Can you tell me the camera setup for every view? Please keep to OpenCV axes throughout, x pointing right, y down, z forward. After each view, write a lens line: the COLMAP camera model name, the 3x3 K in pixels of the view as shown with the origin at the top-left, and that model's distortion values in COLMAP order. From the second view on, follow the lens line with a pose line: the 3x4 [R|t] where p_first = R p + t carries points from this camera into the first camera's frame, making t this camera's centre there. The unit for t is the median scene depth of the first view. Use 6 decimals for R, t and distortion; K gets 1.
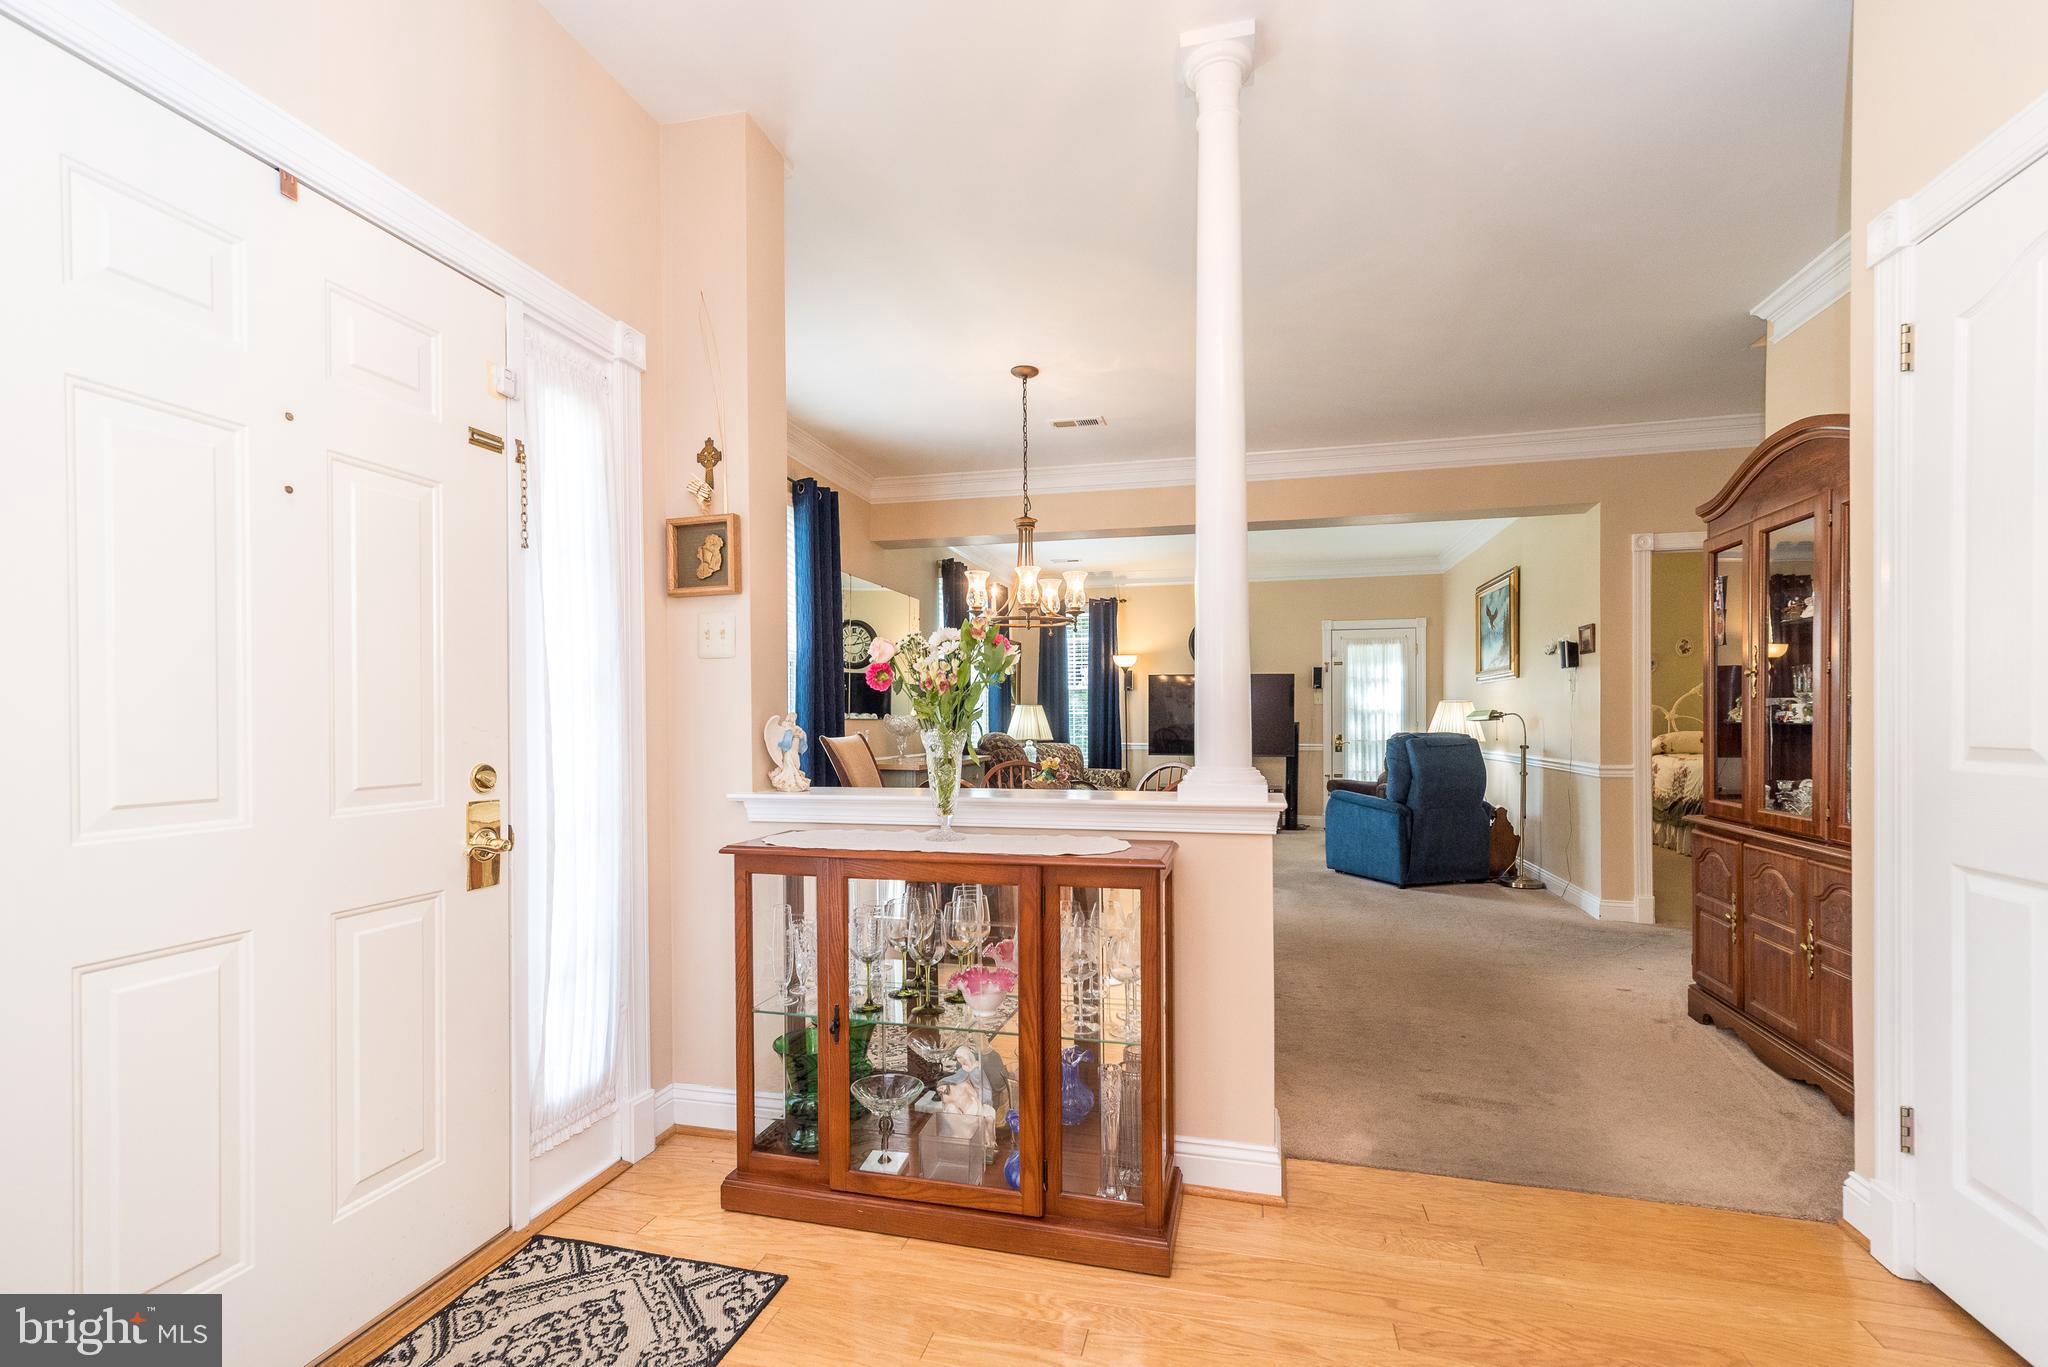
lens RADIAL K [[882.4, 0, 1008.9], [0, 882.4, 723.4], [0, 0, 1]] dist [0.006610, 0.001358]
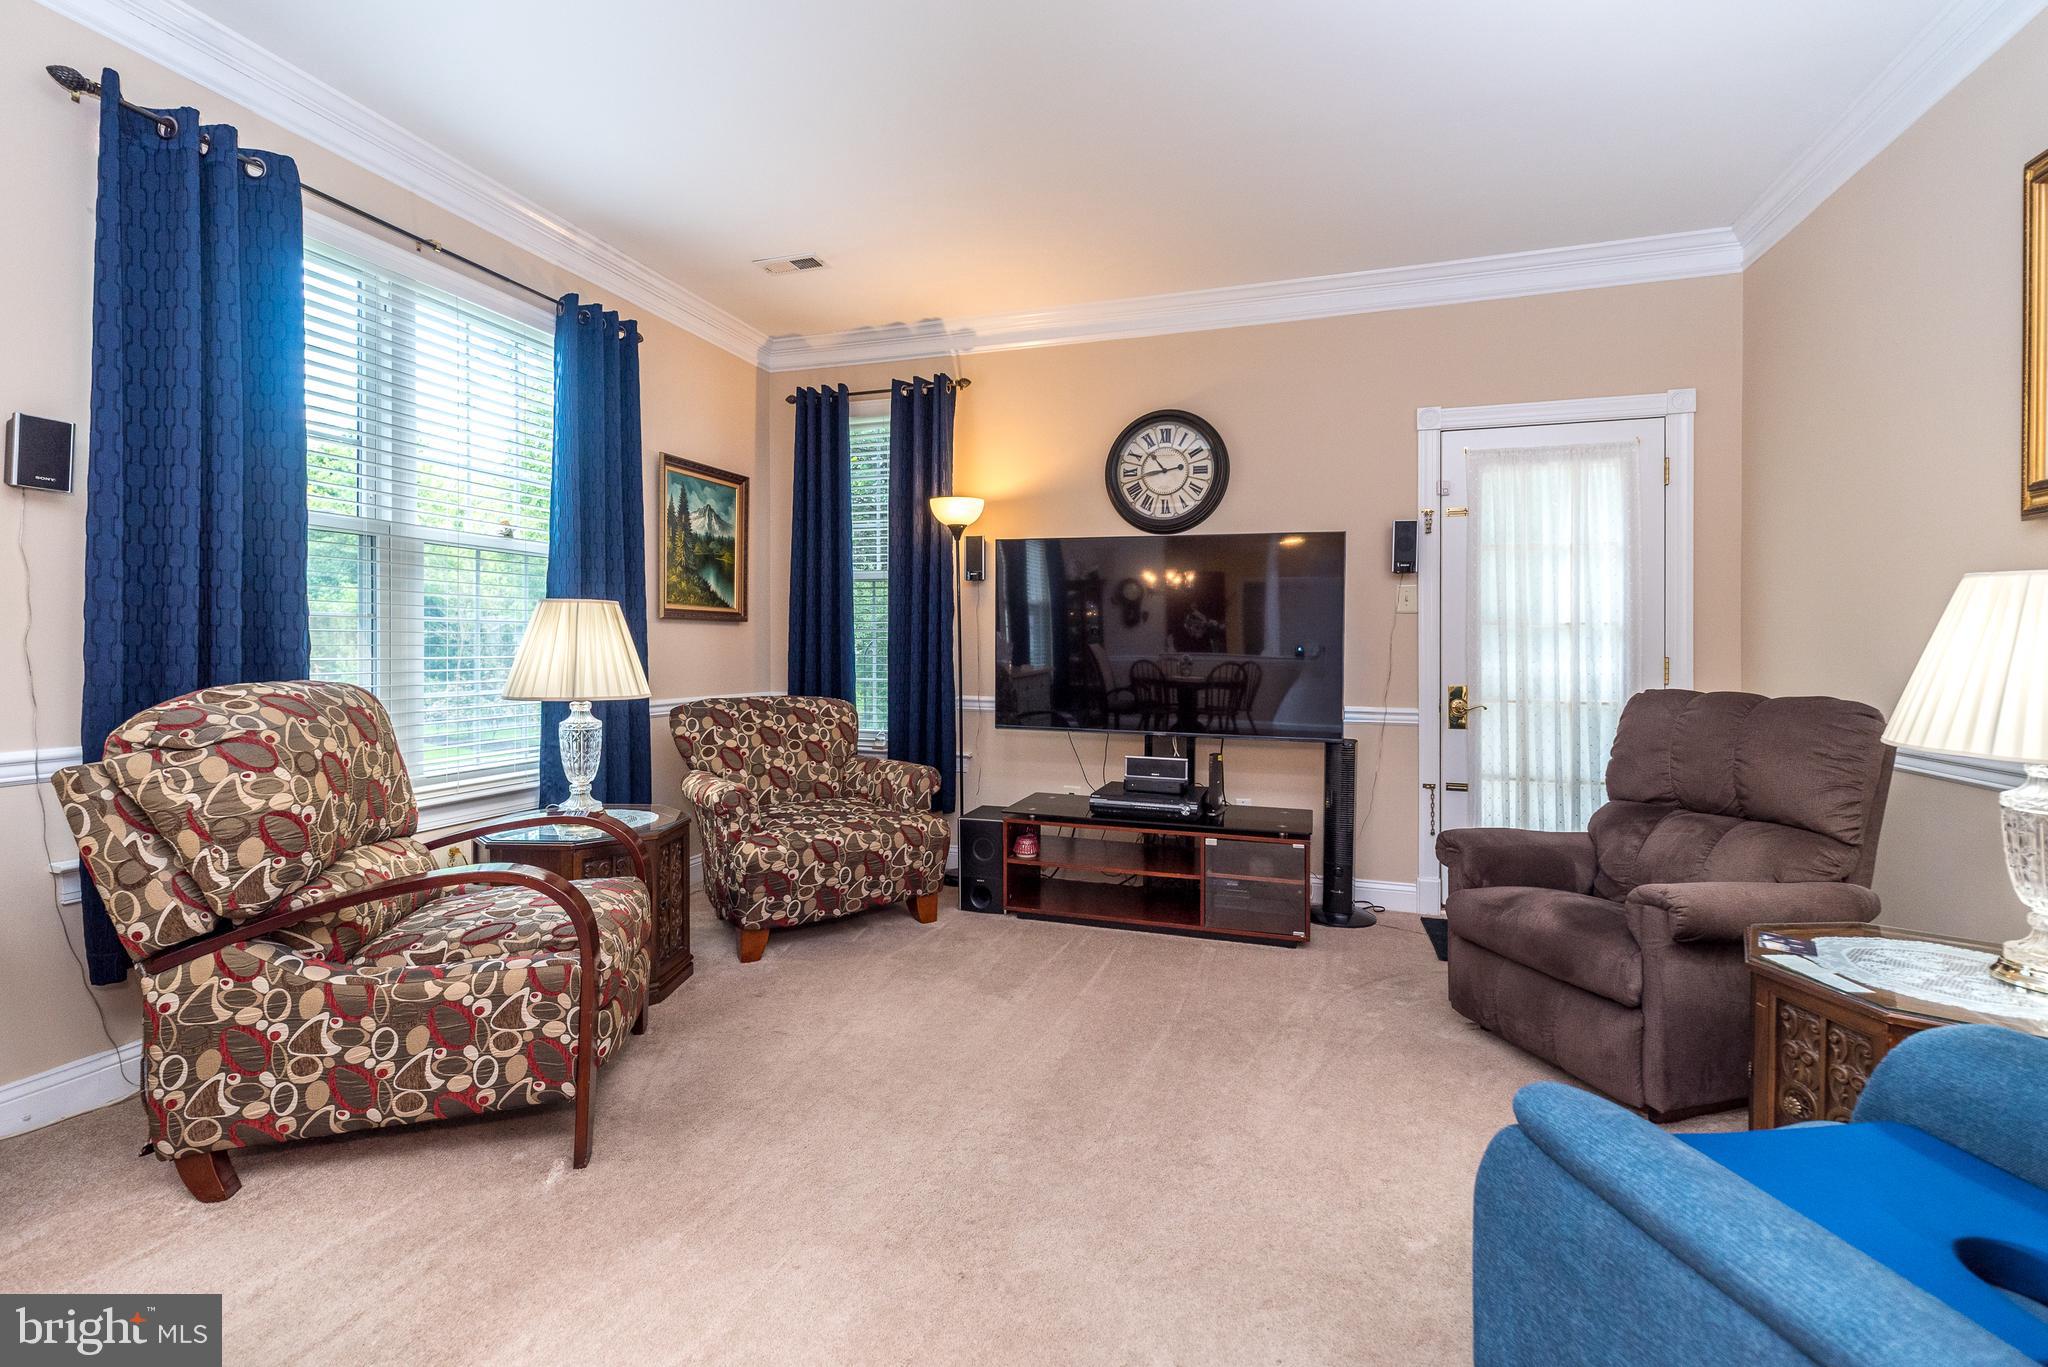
lens RADIAL K [[882.4, 0, 1028.6], [0, 882.4, 653.1], [0, 0, 1]] dist [0.006610, 0.001358]
pose [[0.998398, 0.010000, -0.055690, 0.202867], [-0.009855, 0.999947, 0.002875, -0.002343], [0.055716, -0.002321, 0.998444, 0.592425]]
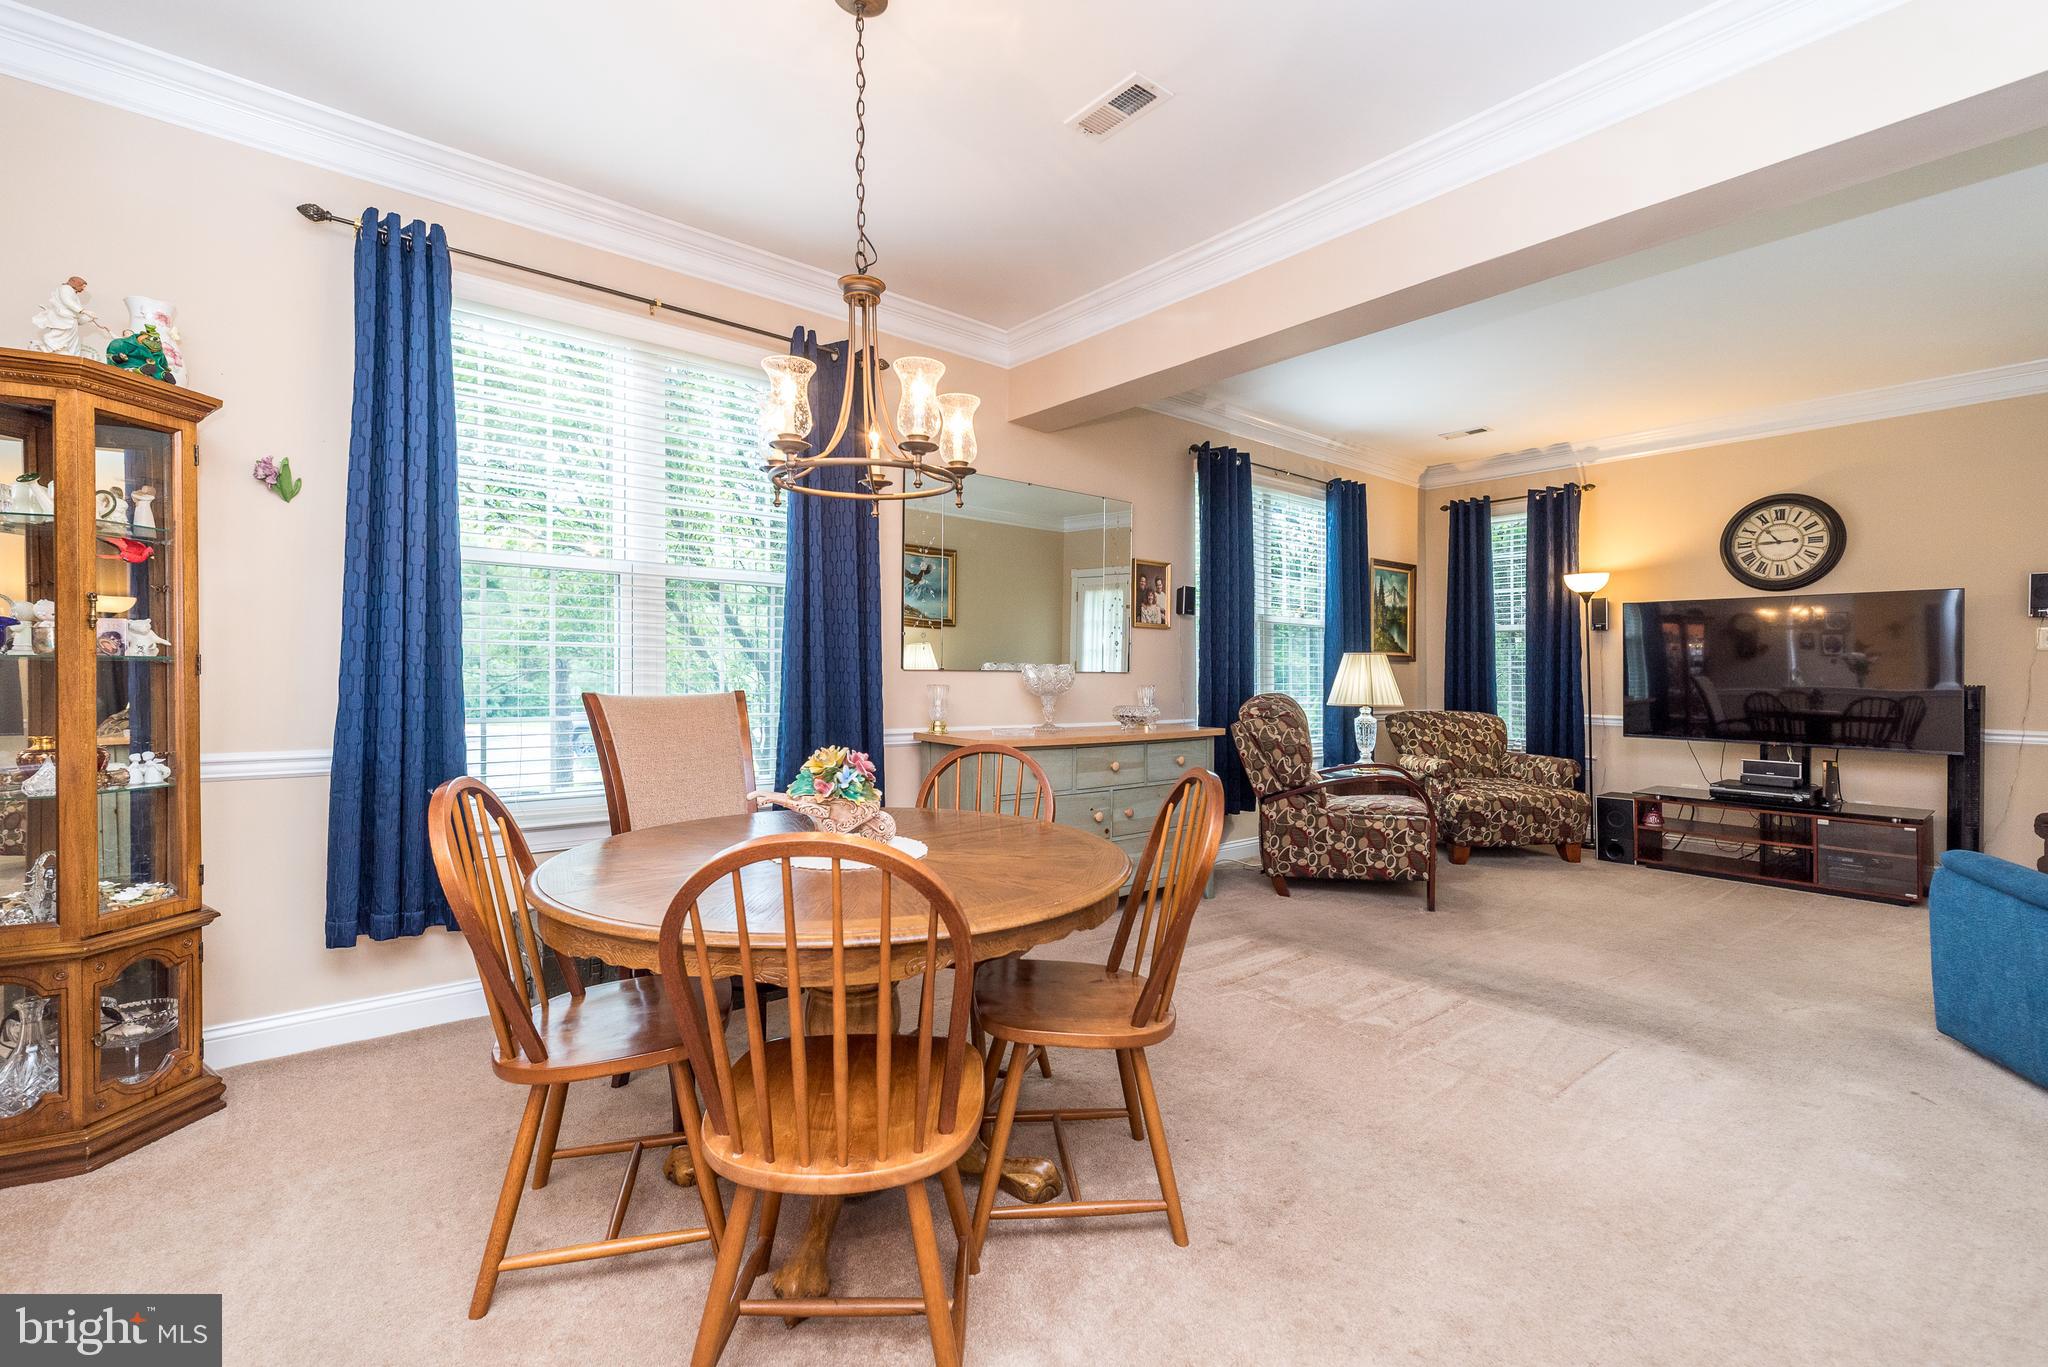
lens RADIAL K [[882.4, 0, 1036.4], [0, 882.4, 671.5], [0, 0, 1]] dist [0.006610, 0.001358]
pose [[0.817374, 0.005437, -0.576082, 0.183501], [-0.012008, 0.999899, -0.007600, 0.000535], [0.575982, 0.013129, 0.817357, 0.287158]]
